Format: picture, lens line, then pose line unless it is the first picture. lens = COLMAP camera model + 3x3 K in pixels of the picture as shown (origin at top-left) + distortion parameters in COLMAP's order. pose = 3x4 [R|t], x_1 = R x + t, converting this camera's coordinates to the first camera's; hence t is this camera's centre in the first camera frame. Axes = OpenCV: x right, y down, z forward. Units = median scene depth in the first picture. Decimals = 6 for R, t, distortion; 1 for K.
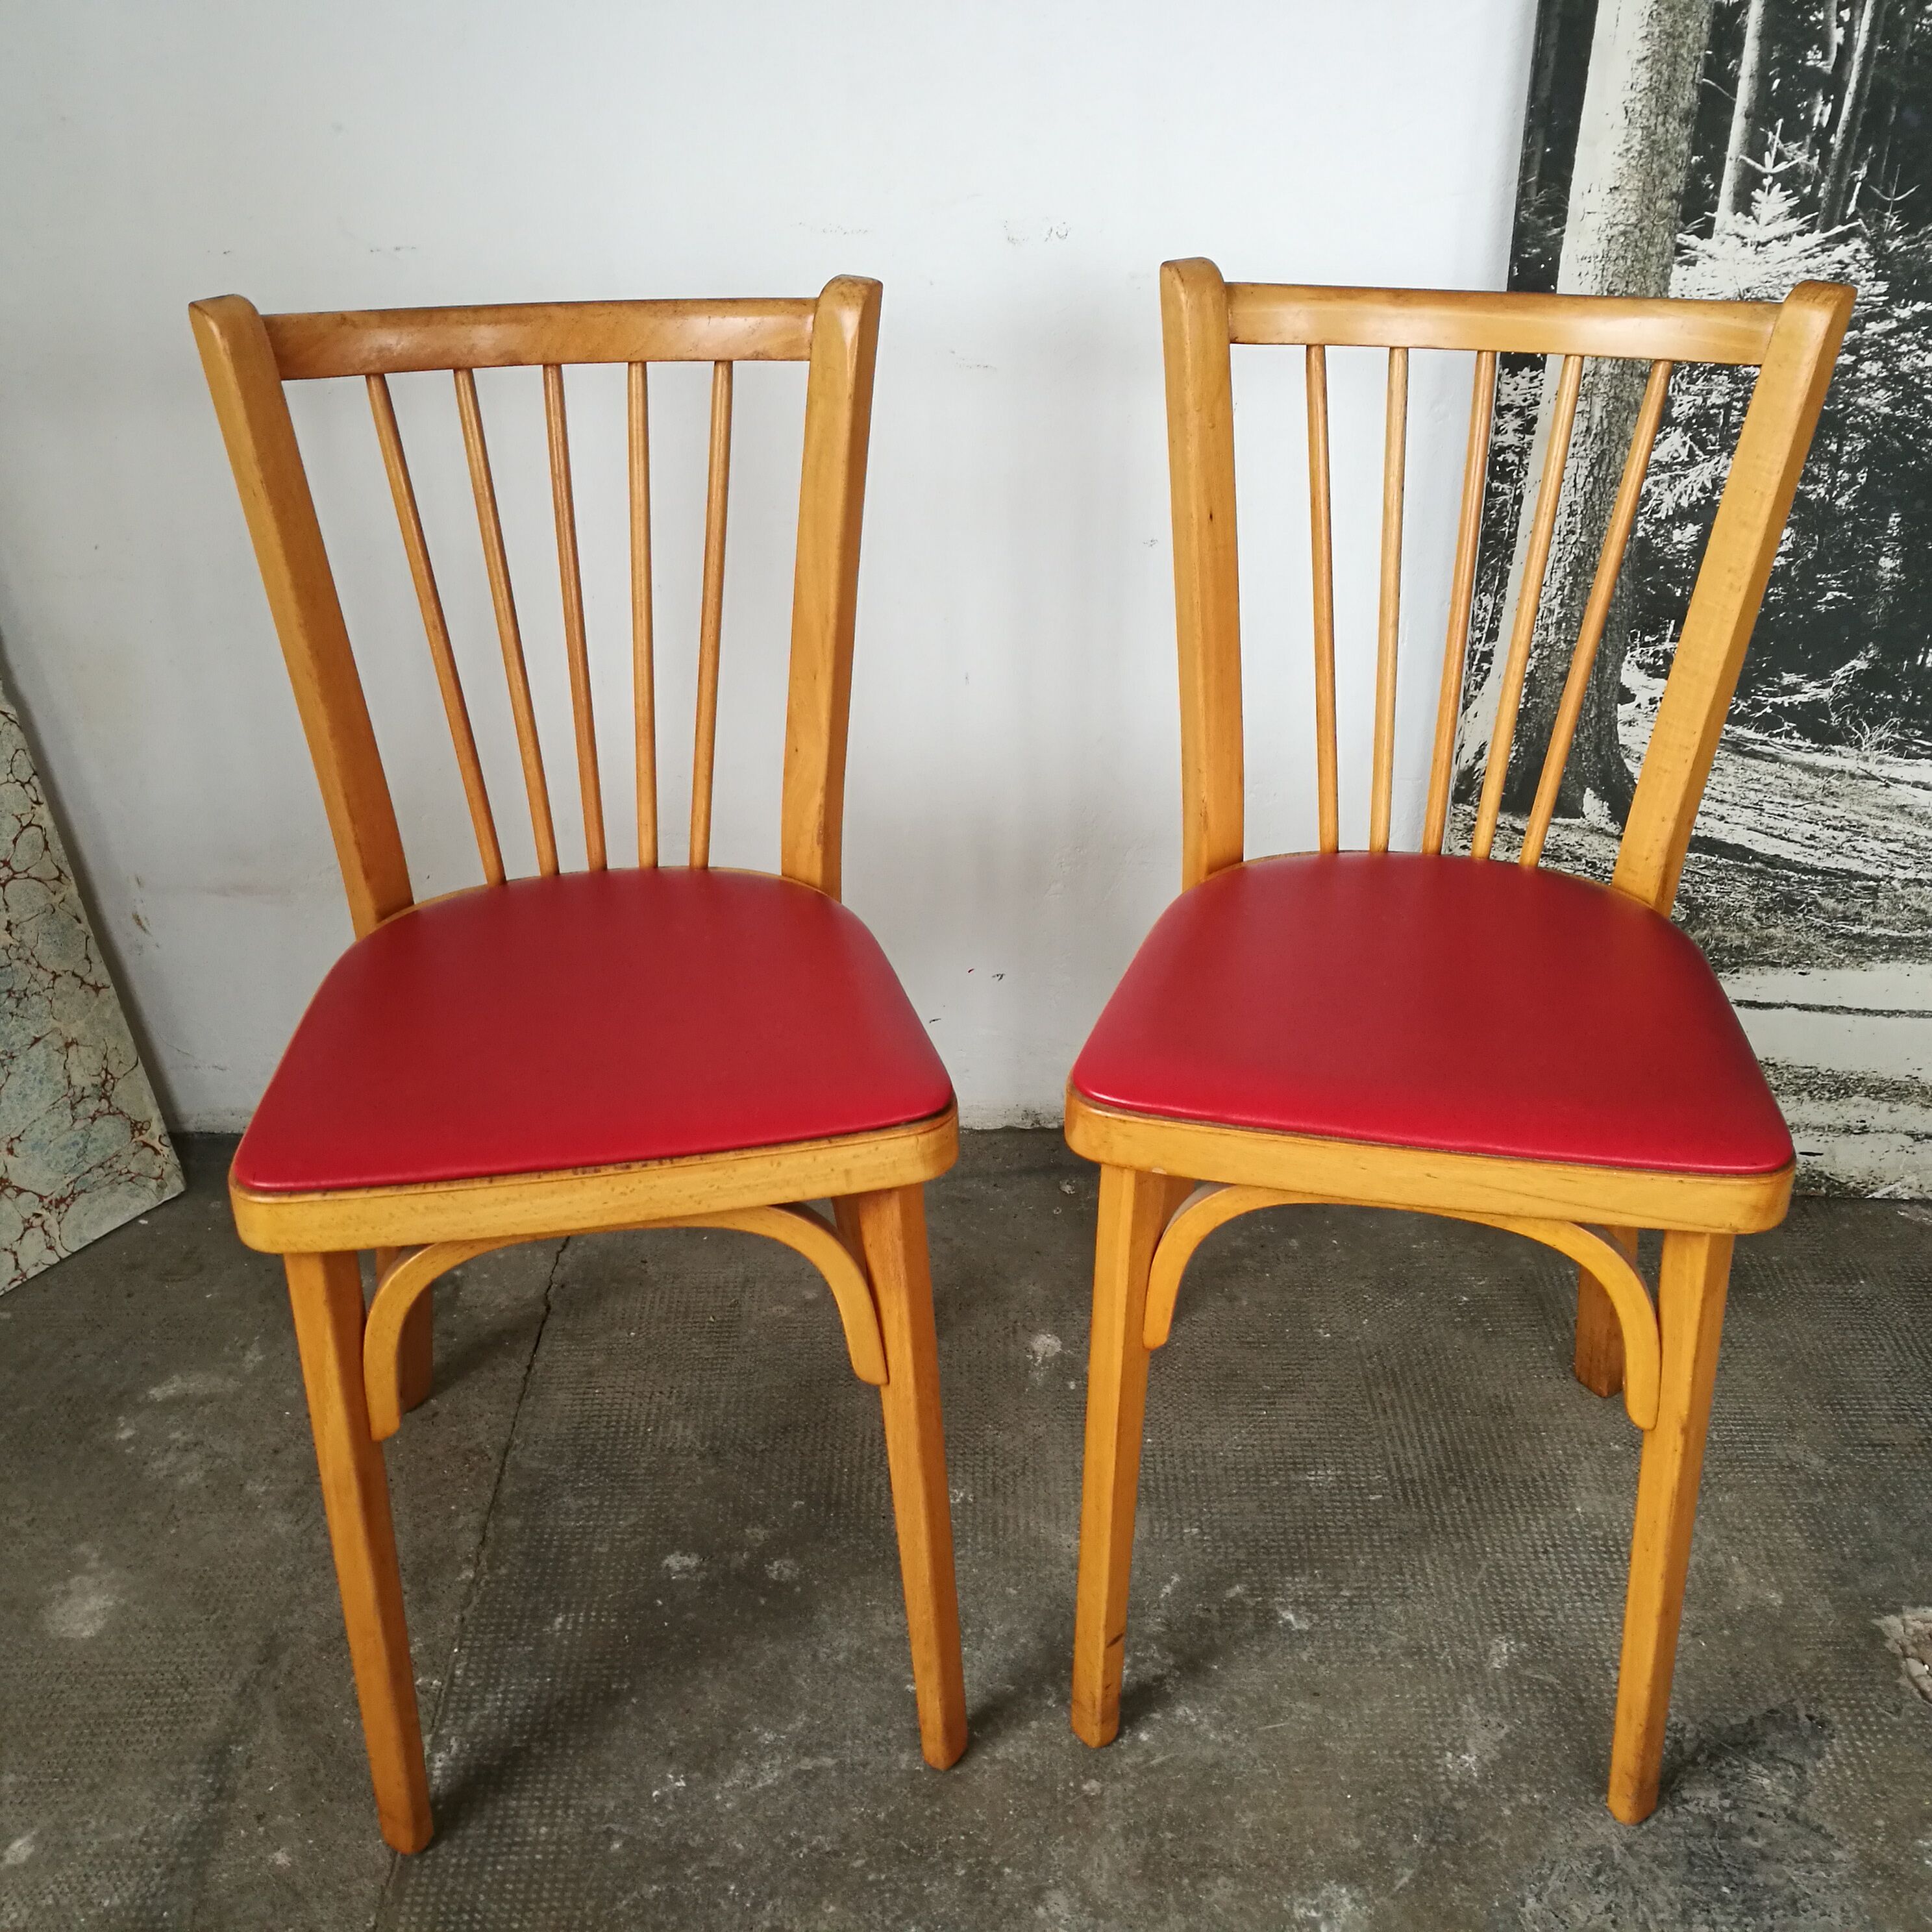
lens RADIAL K [[2039.0, 0, 974.1], [0, 2039.0, 964.4], [0, 0, 1]] dist [-0.008302, 0.000000]
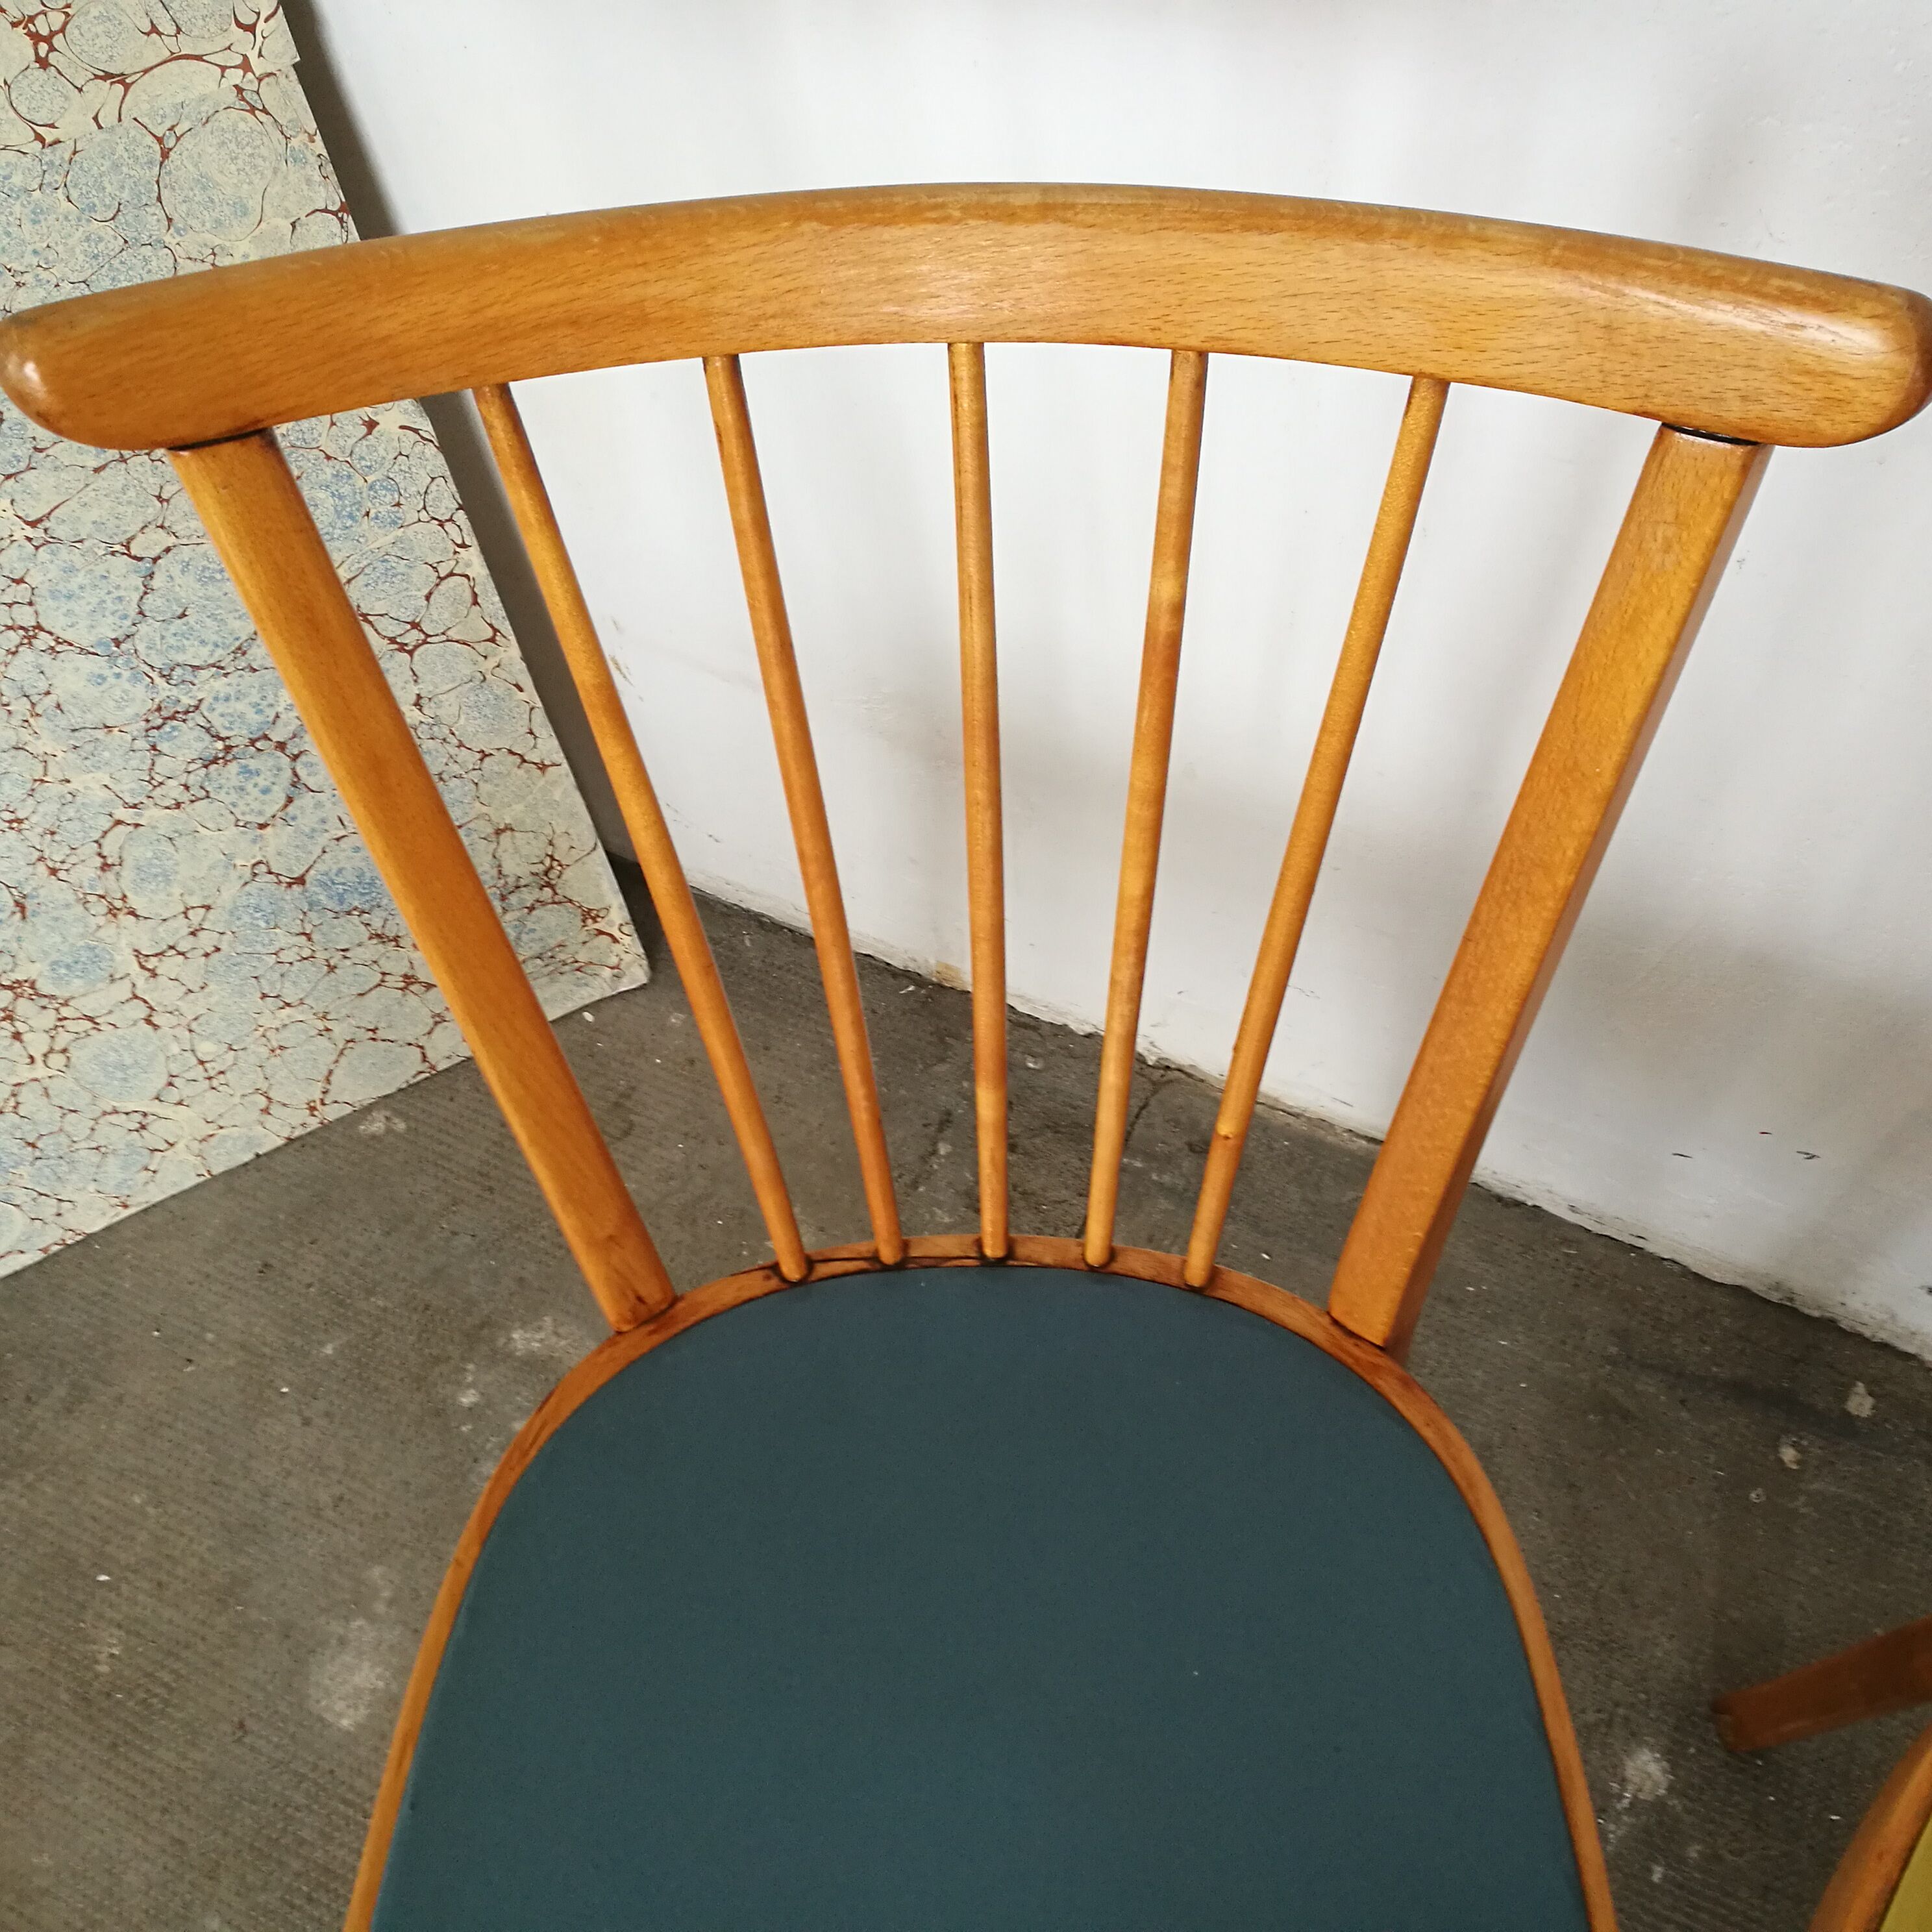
lens RADIAL K [[2039.0, 0, 969.6], [0, 2039.0, 975.8], [0, 0, 1]] dist [-0.008302, 0.000000]
pose [[0.899085, 0.345672, -0.268621, -0.084615], [-0.183058, 0.854246, 0.486574, -0.361134], [0.397663, -0.388298, 0.831317, 0.502303]]
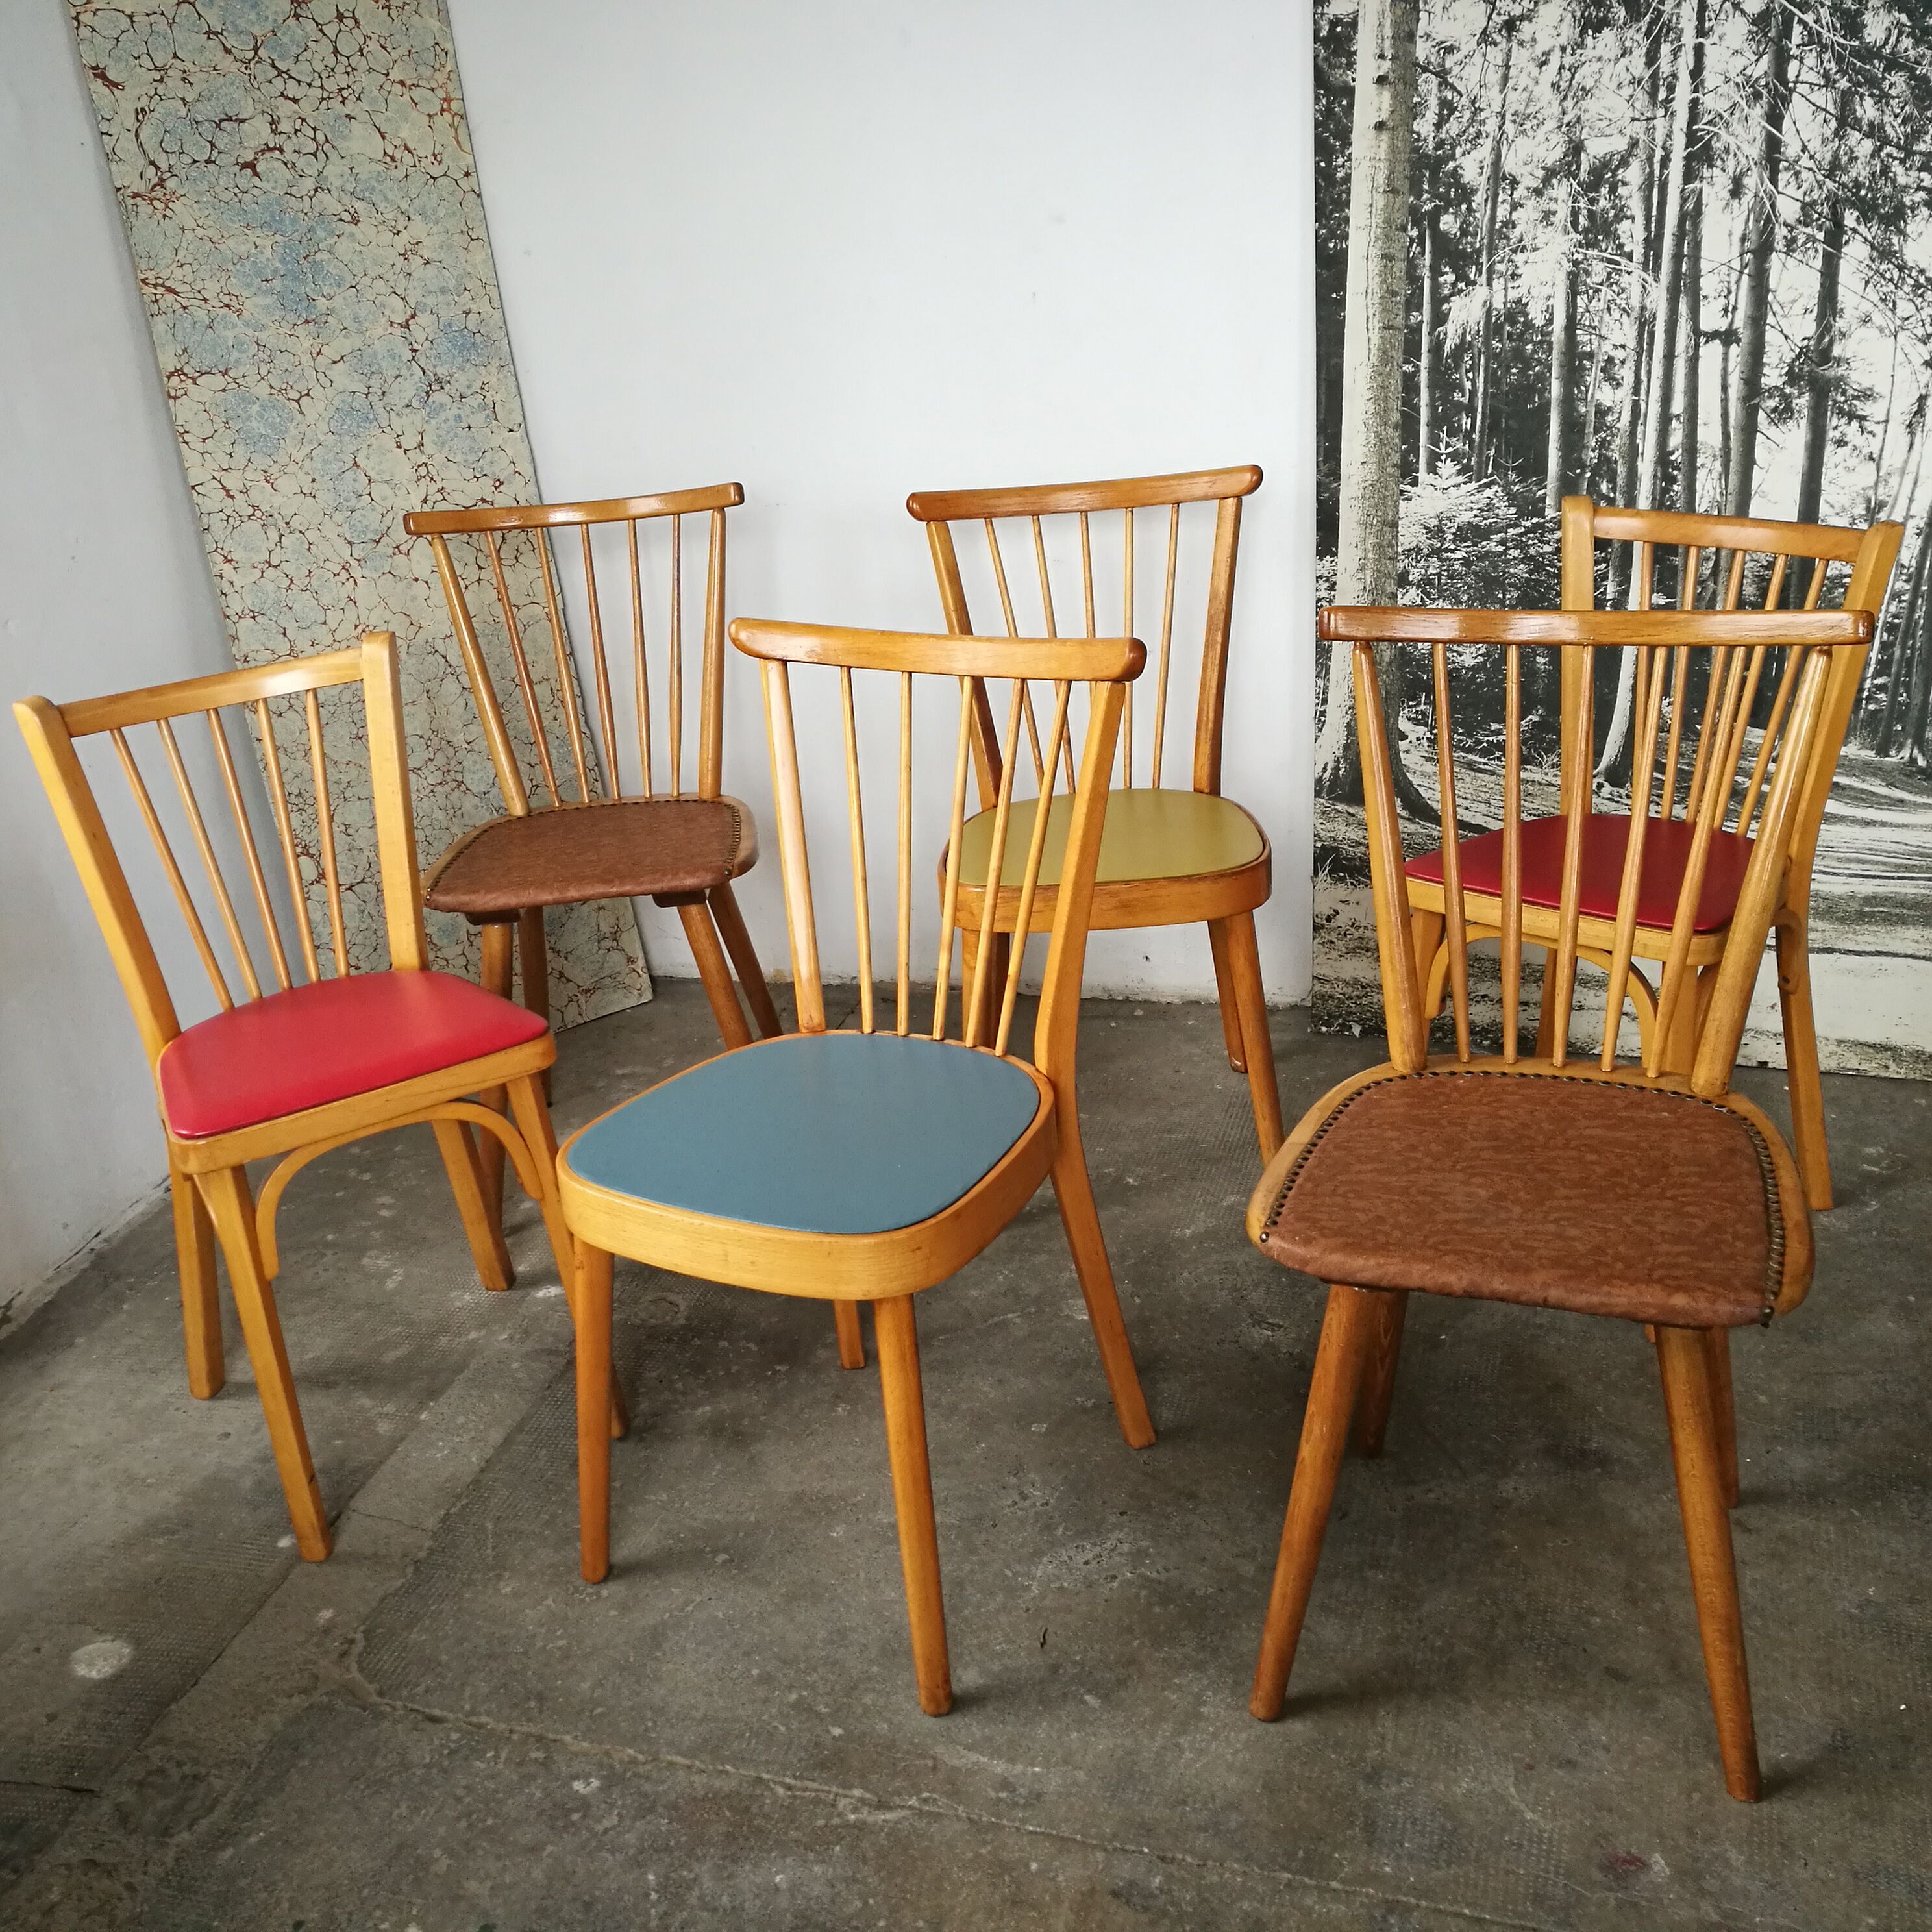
lens RADIAL K [[2039.0, 0, 955.9], [0, 2039.0, 972.7], [0, 0, 1]] dist [-0.008302, 0.000000]
pose [[0.955036, 0.050688, -0.292124, 0.521235], [-0.086157, 0.990206, -0.109855, 0.330759], [0.283695, 0.130084, 0.950050, -0.850598]]
